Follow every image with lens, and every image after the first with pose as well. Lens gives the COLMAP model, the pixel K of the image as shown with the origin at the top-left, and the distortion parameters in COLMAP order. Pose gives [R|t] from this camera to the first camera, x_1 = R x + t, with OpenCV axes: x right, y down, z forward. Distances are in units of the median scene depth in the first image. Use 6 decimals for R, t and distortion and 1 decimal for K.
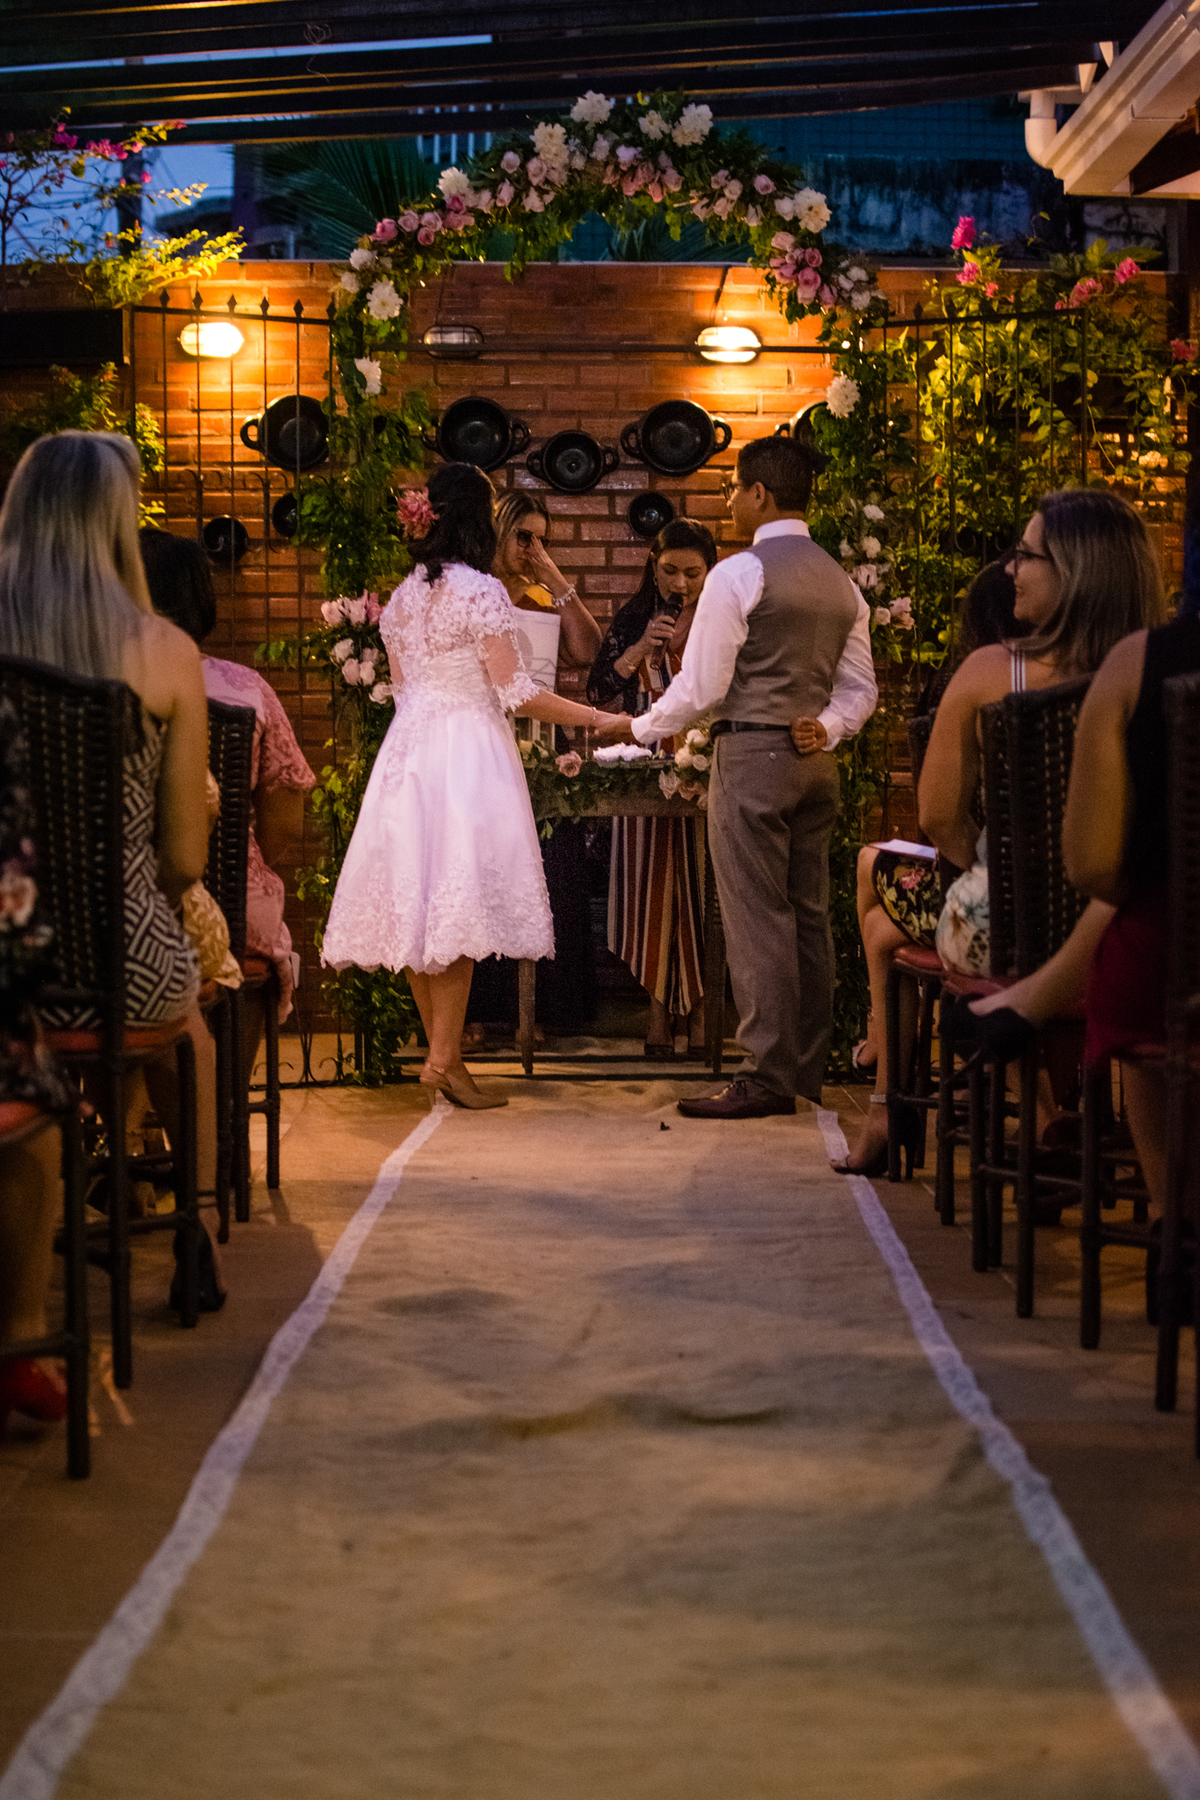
lens RADIAL K [[2935.2, 0, 600.0], [0, 2935.2, 900.0], [0, 0, 1]] dist [-0.175207, 0.101757]
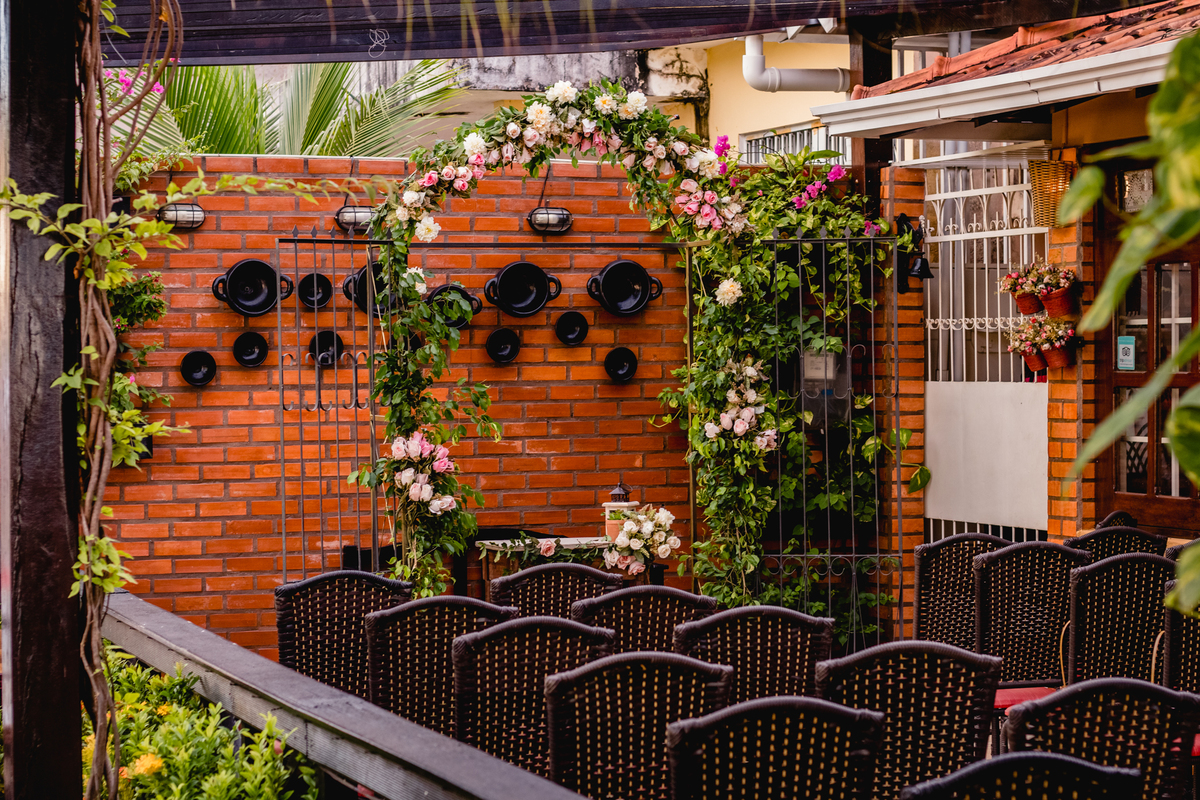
lens RADIAL K [[2726.7, 0, 599.4], [0, 2726.7, 514.3], [0, 0, 1]] dist [-0.030733, -0.013294]
pose [[0.948339, -0.032690, 0.315570, -0.412428], [0.028369, 0.999430, 0.018276, -0.087567], [-0.315987, -0.008380, 0.948726, -0.279940]]
